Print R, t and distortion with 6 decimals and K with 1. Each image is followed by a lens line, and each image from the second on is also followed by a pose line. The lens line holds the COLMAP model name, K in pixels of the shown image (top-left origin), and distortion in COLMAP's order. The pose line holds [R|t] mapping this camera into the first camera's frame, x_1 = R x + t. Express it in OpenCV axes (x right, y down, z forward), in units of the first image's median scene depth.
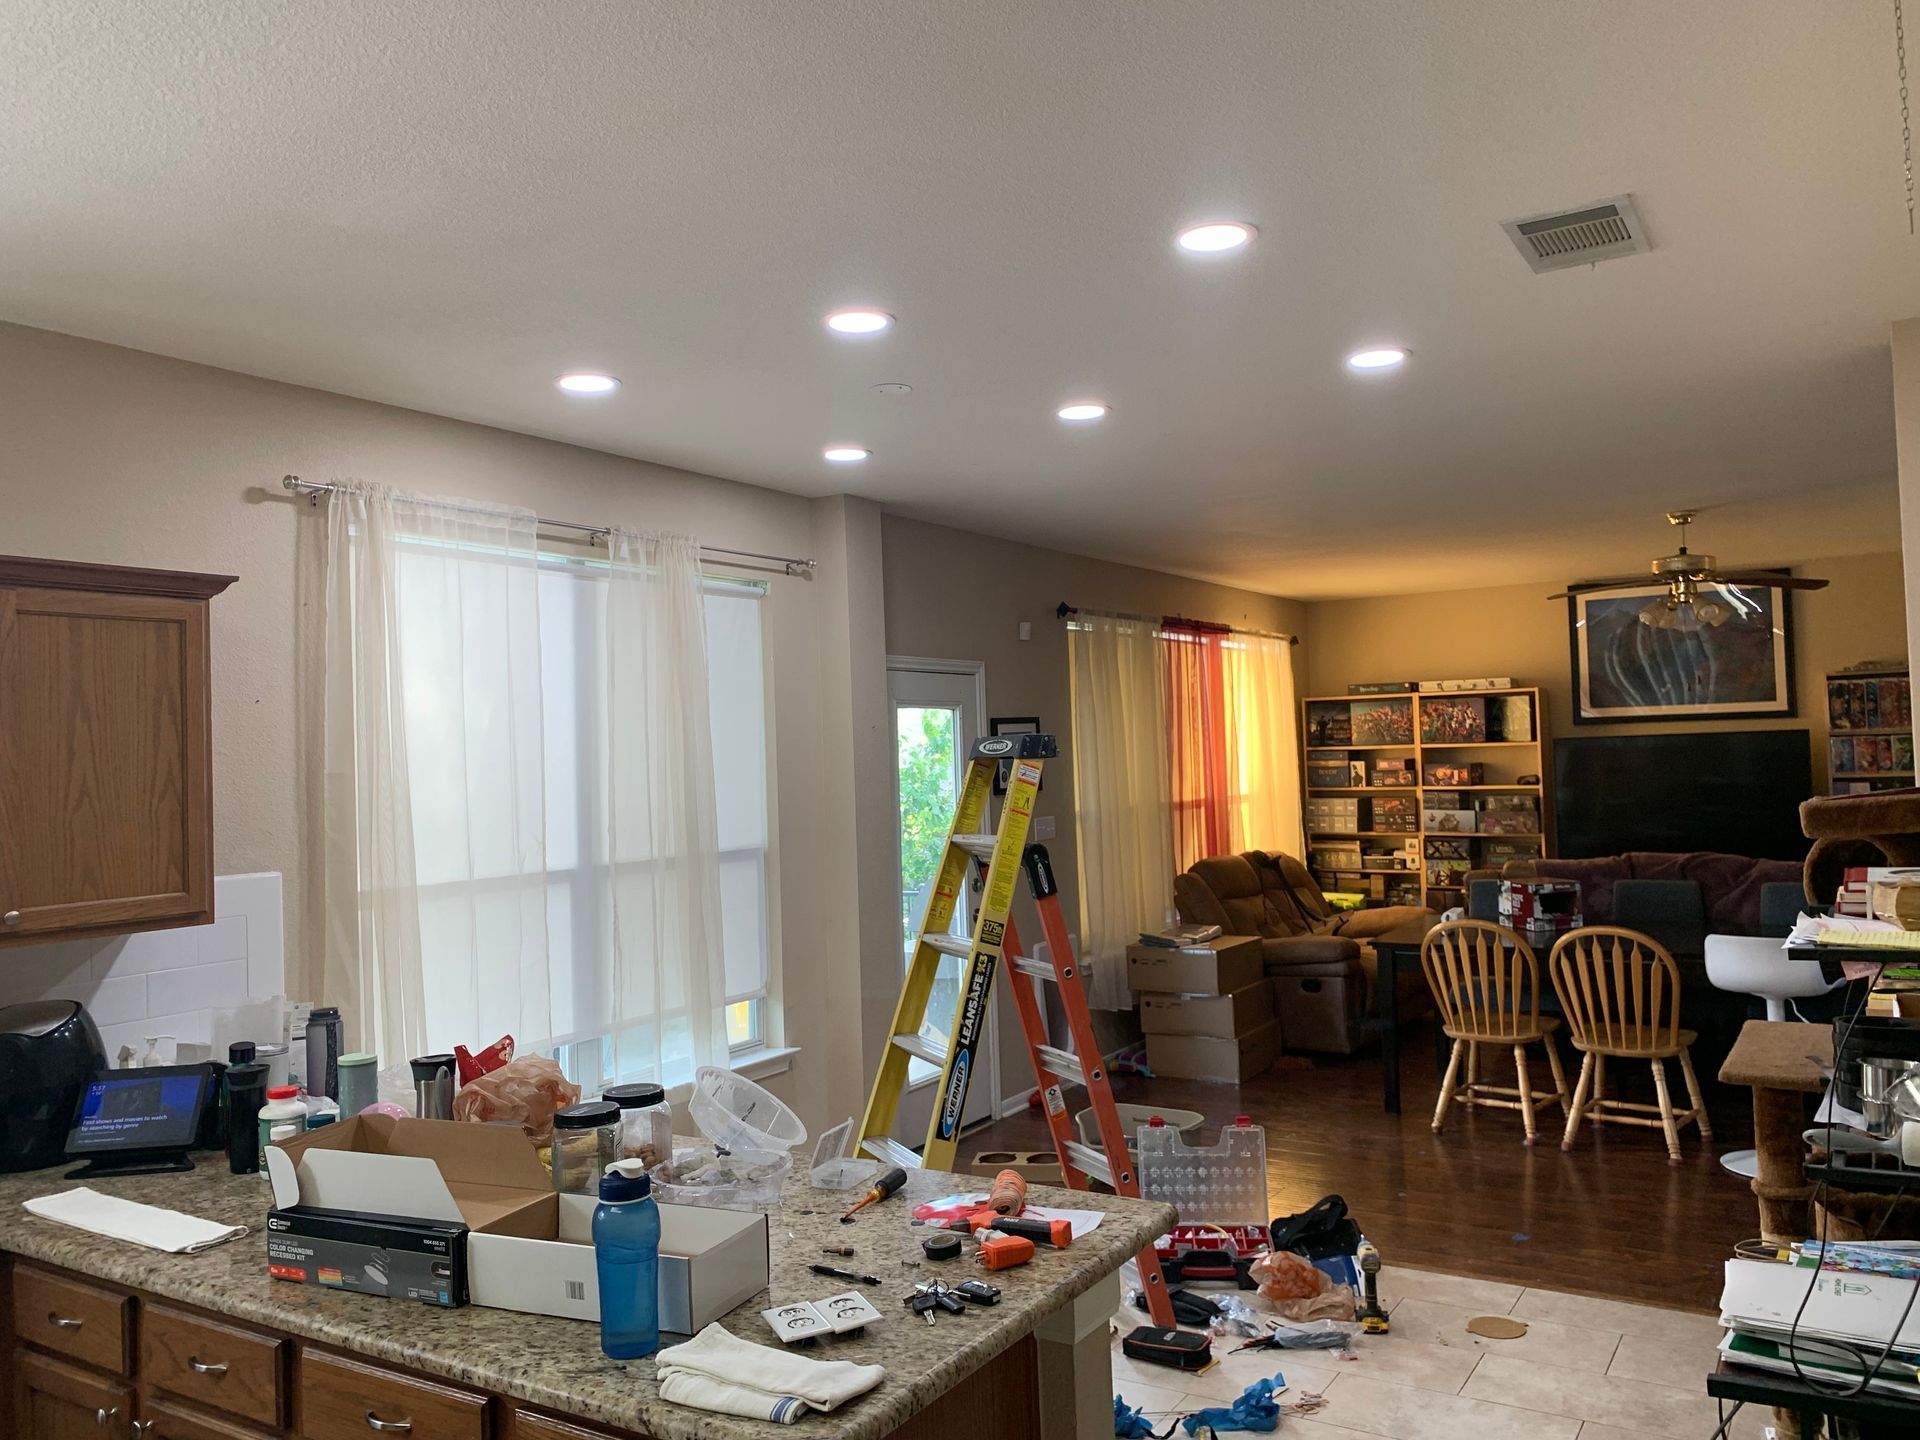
lens RADIAL K [[1462.5, 0, 947.4], [0, 1462.5, 705.4], [0, 0, 1]] dist [0.085865, -0.156391]
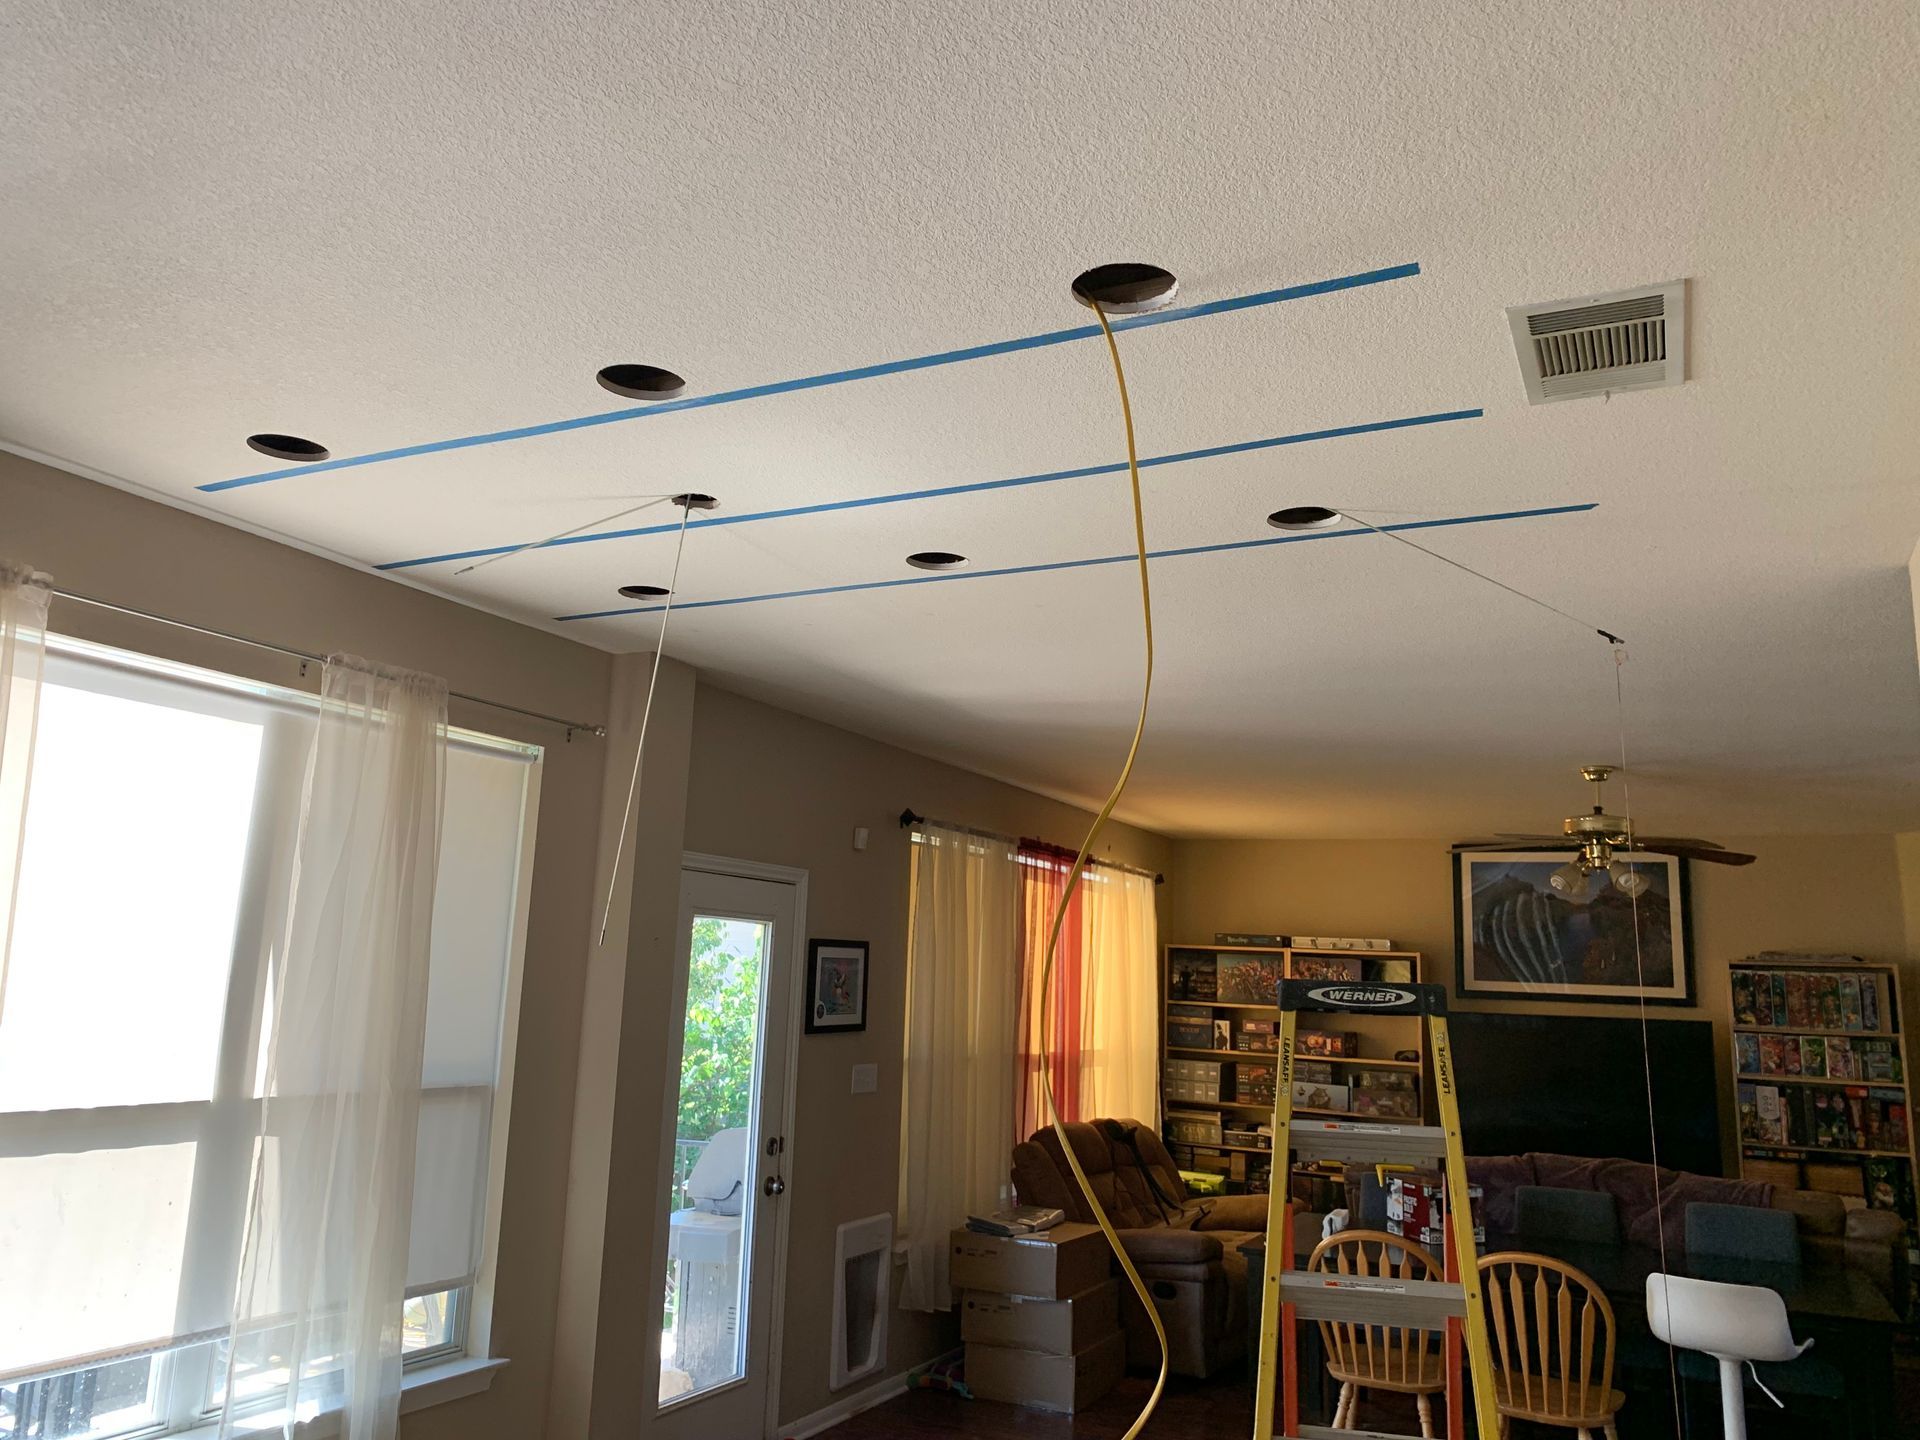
lens RADIAL K [[1462.5, 0, 947.4], [0, 1462.5, 705.4], [0, 0, 1]] dist [0.085865, -0.156391]
pose [[0.991902, 0.090493, 0.089115, 0.017104], [-0.075752, 0.984724, -0.156780, 0.002614], [-0.101941, 0.148760, 0.983605, 0.121737]]
